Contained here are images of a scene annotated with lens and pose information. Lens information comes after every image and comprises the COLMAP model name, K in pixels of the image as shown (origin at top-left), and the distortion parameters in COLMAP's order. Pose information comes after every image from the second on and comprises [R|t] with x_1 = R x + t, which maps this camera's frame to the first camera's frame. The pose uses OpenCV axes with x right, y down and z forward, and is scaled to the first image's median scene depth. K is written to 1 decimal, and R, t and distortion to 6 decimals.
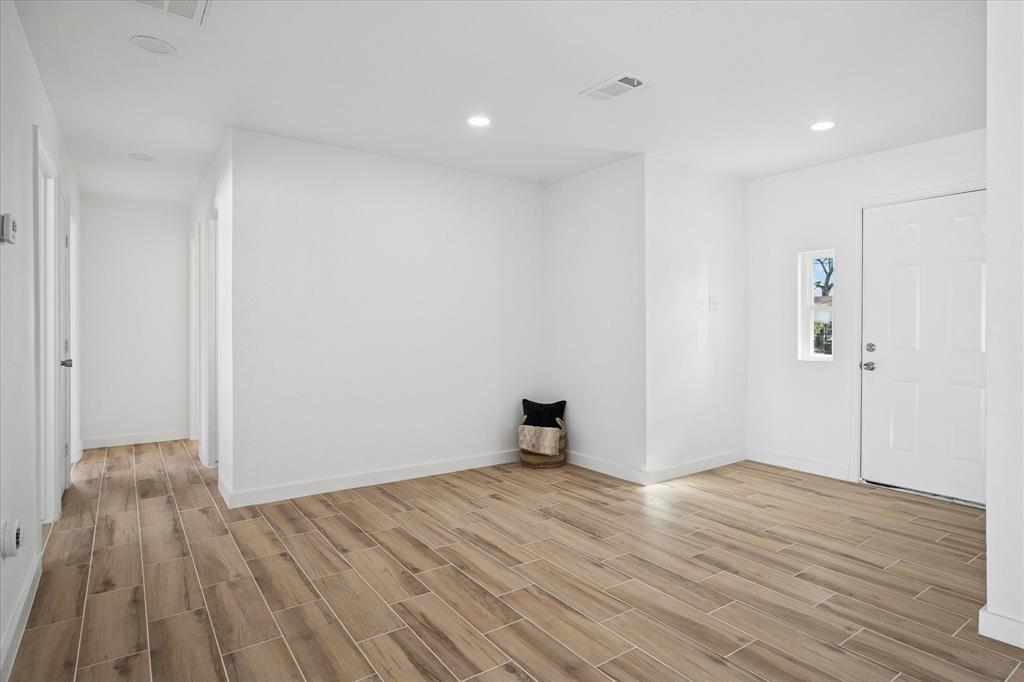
lens RADIAL K [[546.6, 0, 516.5], [0, 546.6, 333.4], [0, 0, 1]] dist [-0.000223, -0.000074]
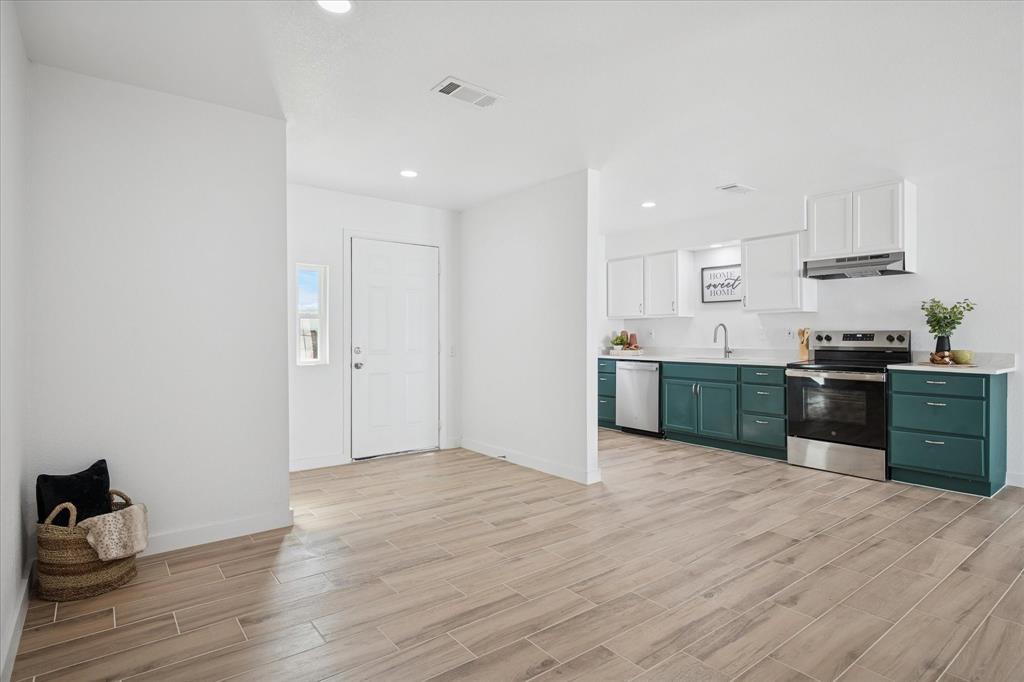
lens RADIAL K [[537.4, 0, 512.0], [0, 537.4, 341.0], [0, 0, 1]] dist [0.000378, -0.000841]
pose [[-0.041766, -0.005232, 0.999114, -0.589590], [0.010743, 0.999926, 0.005685, 0.001462], [-0.999070, 0.010971, -0.041707, 0.710205]]
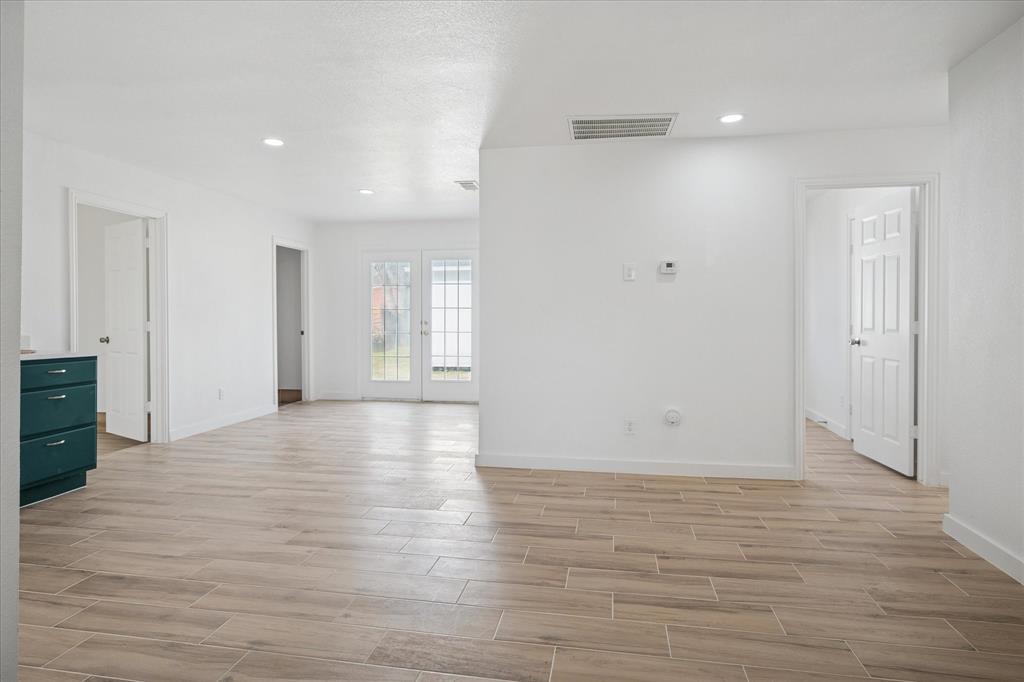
lens RADIAL K [[557.7, 0, 511.5], [0, 557.7, 319.9], [0, 0, 1]] dist [0.003399, 0.000738]
pose [[-0.713172, 0.004435, -0.700975, 0.476188], [-0.006080, 0.999903, 0.012512, -0.005537], [0.700963, 0.013186, -0.713076, 1.007974]]
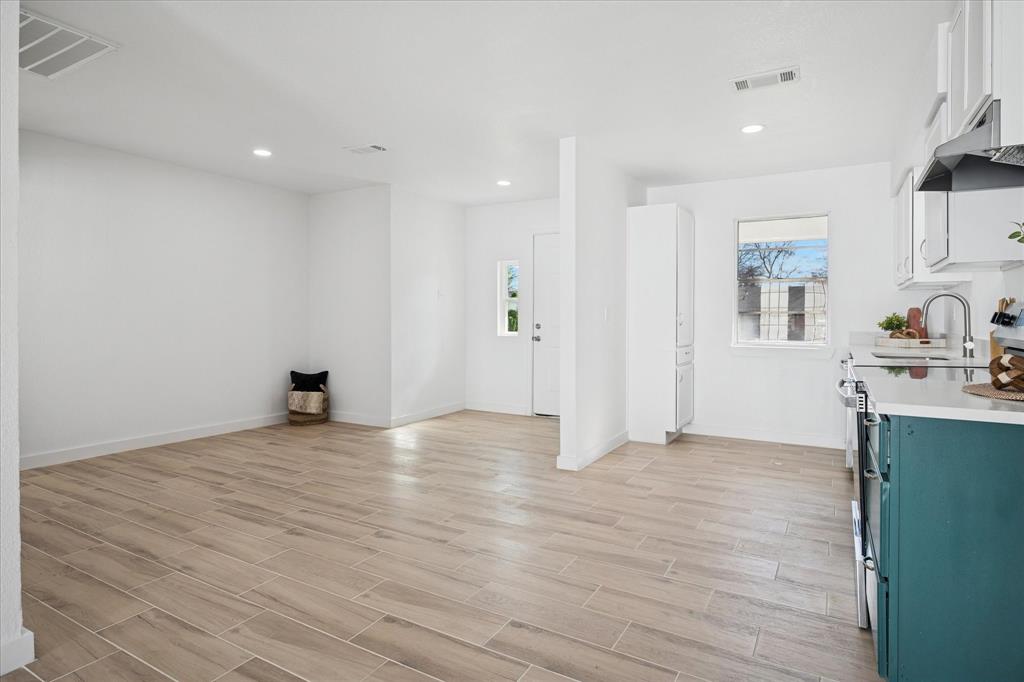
lens RADIAL K [[557.7, 0, 511.5], [0, 557.7, 319.9], [0, 0, 1]] dist [0.003399, 0.000738]
pose [[0.910298, 0.002725, 0.413944, -0.066529], [-0.001269, 0.999992, -0.003792, 0.013849], [-0.413951, 0.002927, 0.910295, -0.394799]]
